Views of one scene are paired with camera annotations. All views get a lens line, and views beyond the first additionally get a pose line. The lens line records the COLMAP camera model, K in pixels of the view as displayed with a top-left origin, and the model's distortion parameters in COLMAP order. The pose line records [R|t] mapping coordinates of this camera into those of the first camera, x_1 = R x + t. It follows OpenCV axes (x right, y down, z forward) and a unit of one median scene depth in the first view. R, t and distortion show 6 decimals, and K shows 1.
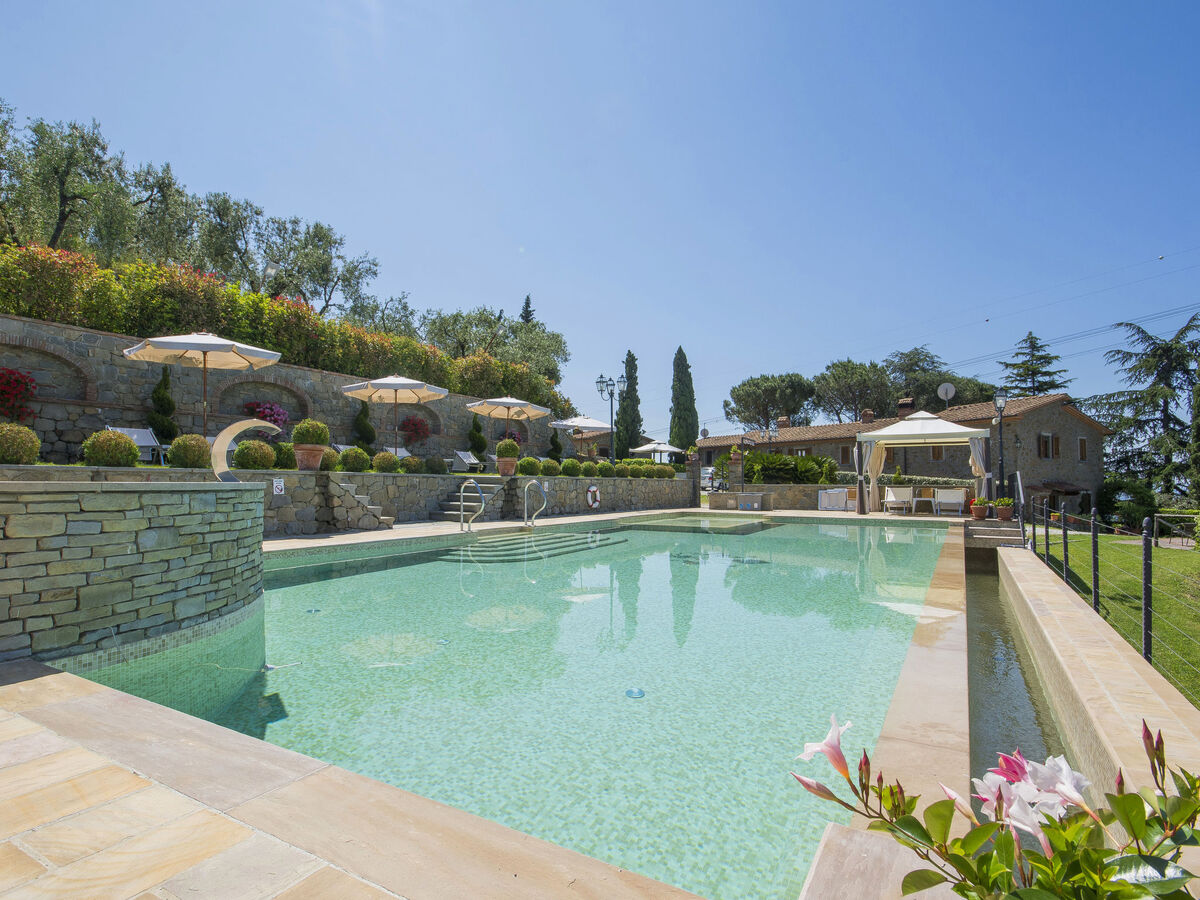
lens RADIAL K [[634.0, 0, 588.8], [0, 634.0, 455.2], [0, 0, 1]] dist [0.002874, 0.002281]
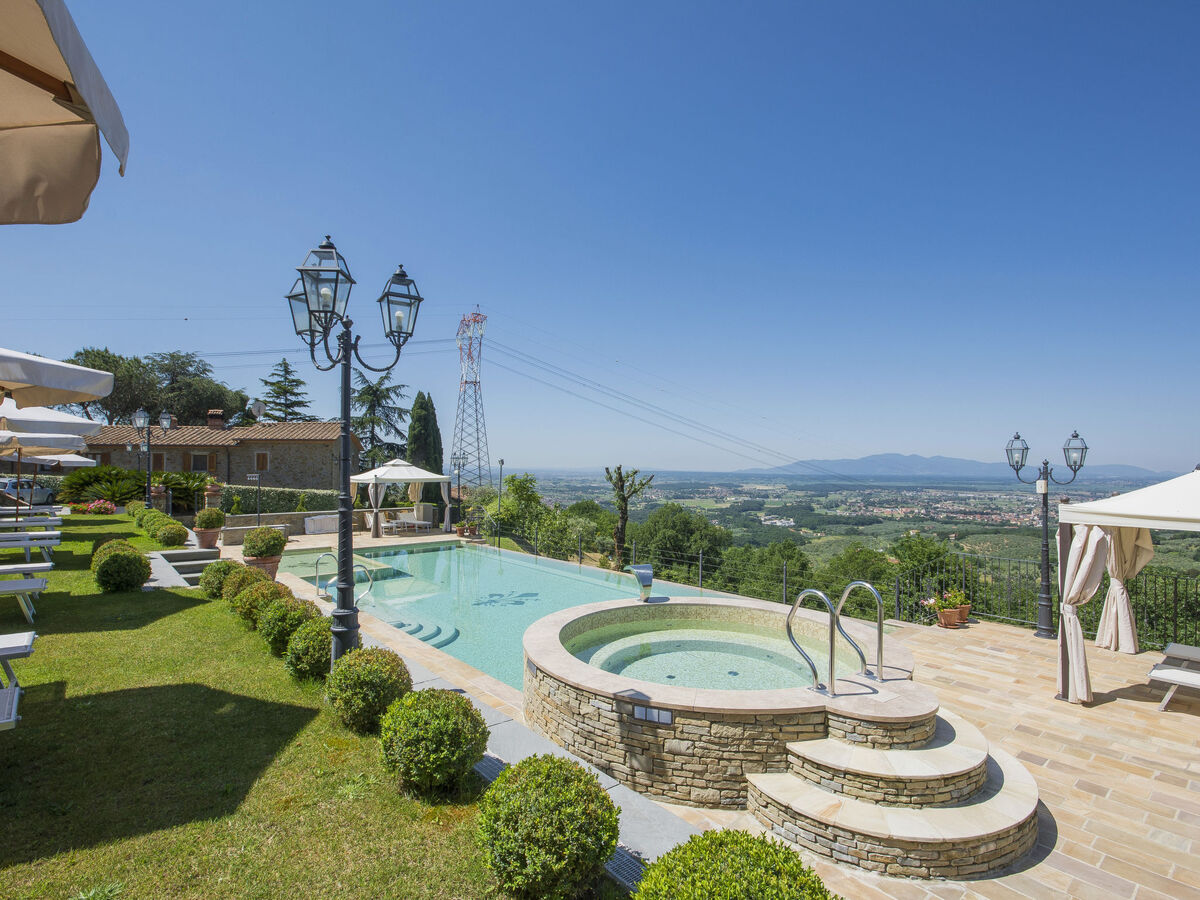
lens RADIAL K [[600.3, 0, 599.1], [0, 600.3, 466.6], [0, 0, 1]] dist [0.004914, -0.003898]
pose [[0.306350, -0.004900, 0.951906, -0.443895], [-0.042712, 0.998909, 0.018888, -0.066162], [-0.950960, -0.046444, 0.305807, 0.118085]]
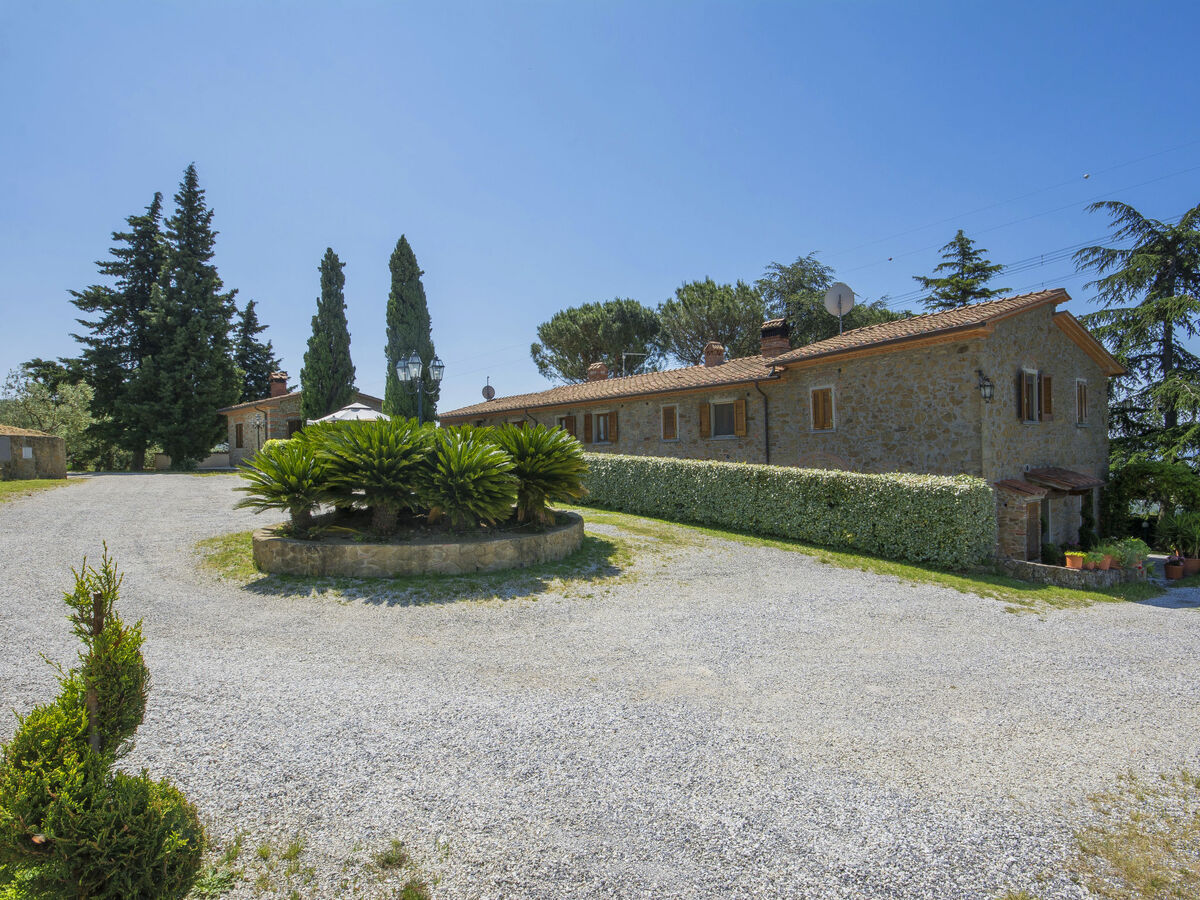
lens RADIAL K [[634.0, 0, 604.2], [0, 634.0, 451.6], [0, 0, 1]] dist [0.002874, 0.002281]
pose [[0.989383, -0.027011, 0.142802, 0.451189], [0.021294, 0.998915, 0.041412, 0.001752], [-0.143766, -0.037932, 0.988884, 0.775123]]
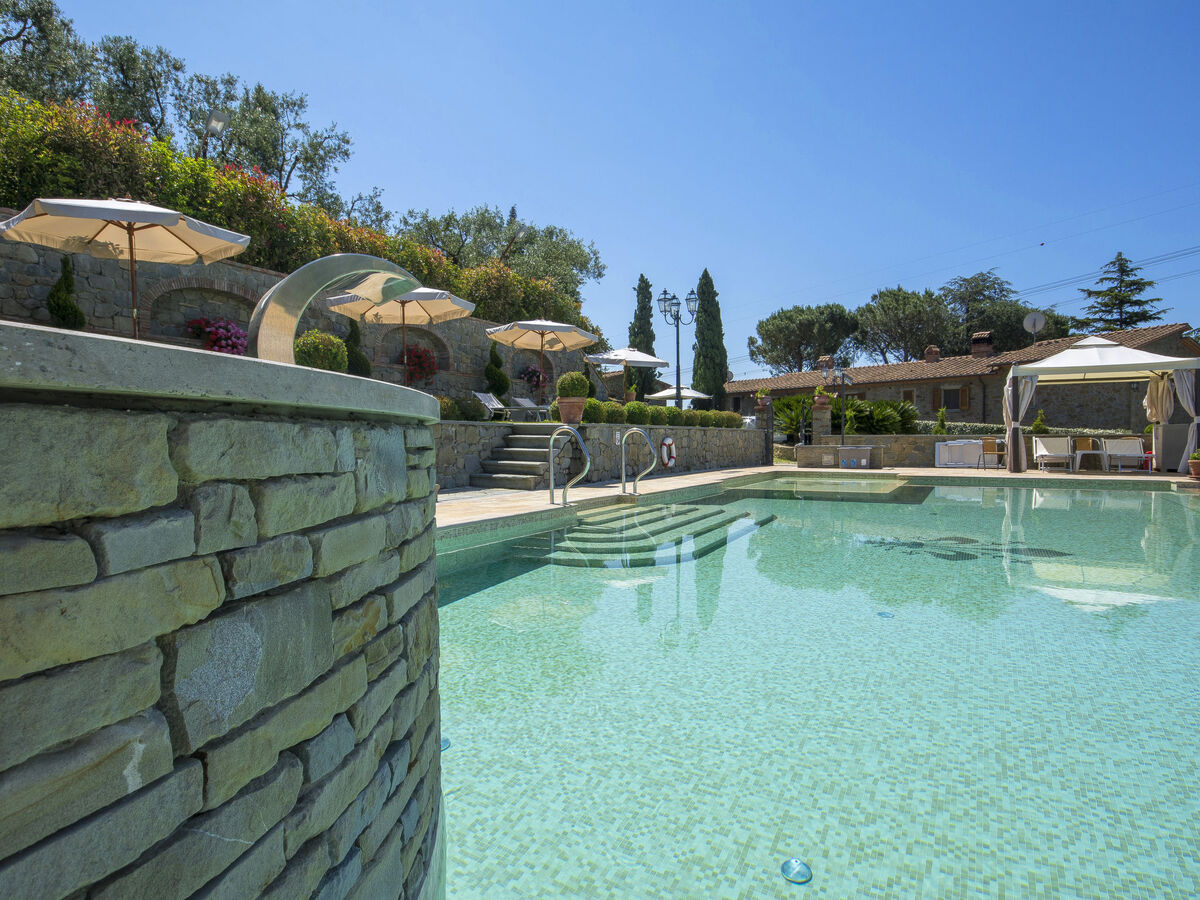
lens RADIAL K [[723.2, 0, 595.5], [0, 723.2, 453.7], [0, 0, 1]] dist [0.023661, -0.006705]
pose [[0.998885, -0.007679, 0.046580, -0.082659], [0.004616, 0.997841, 0.065510, 0.007956], [-0.046983, -0.065222, 0.996764, 0.109624]]
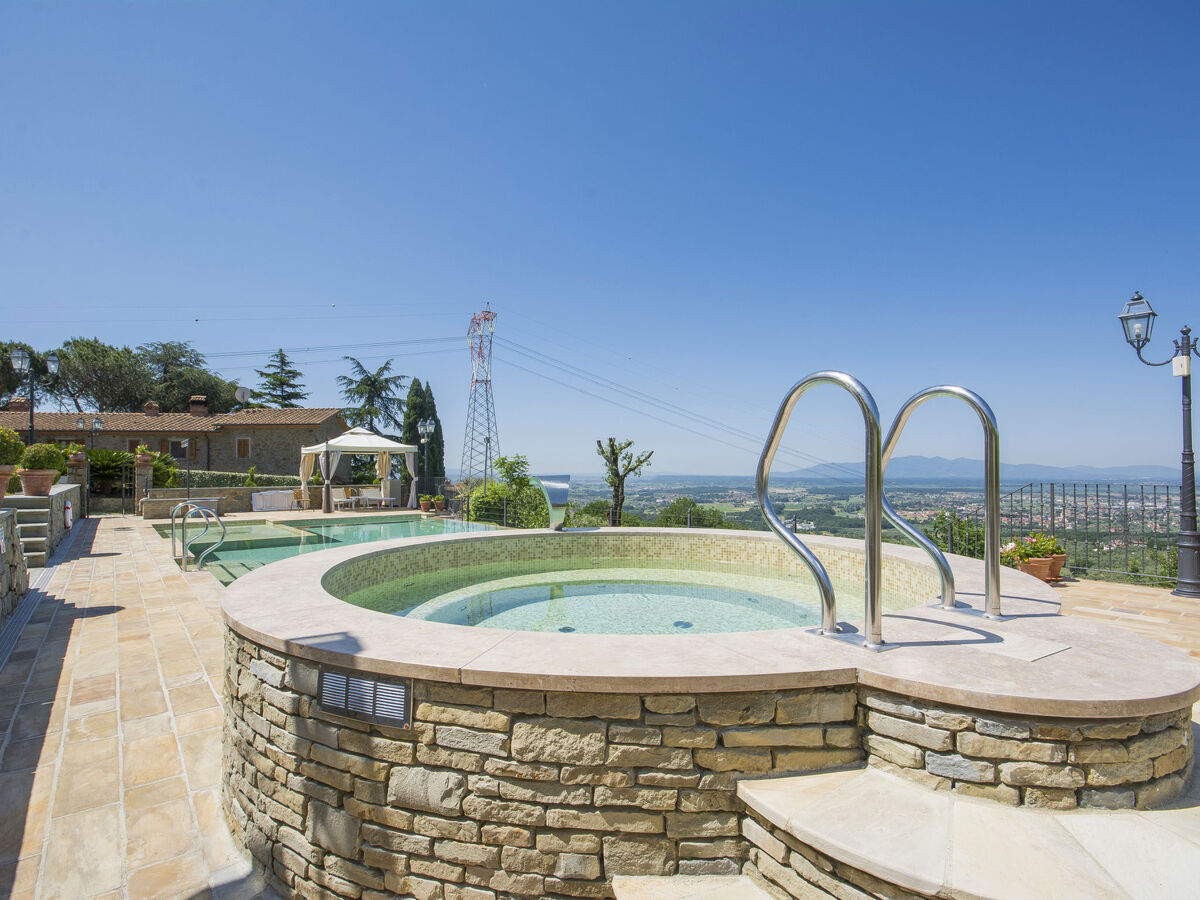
lens RADIAL K [[600.3, 0, 597.3], [0, 600.3, 461.1], [0, 0, 1]] dist [0.004914, -0.003898]
pose [[0.336782, 0.007385, 0.941554, -0.325963], [-0.034218, 0.999405, 0.004401, -0.017681], [-0.940961, -0.033700, 0.336834, 0.110776]]
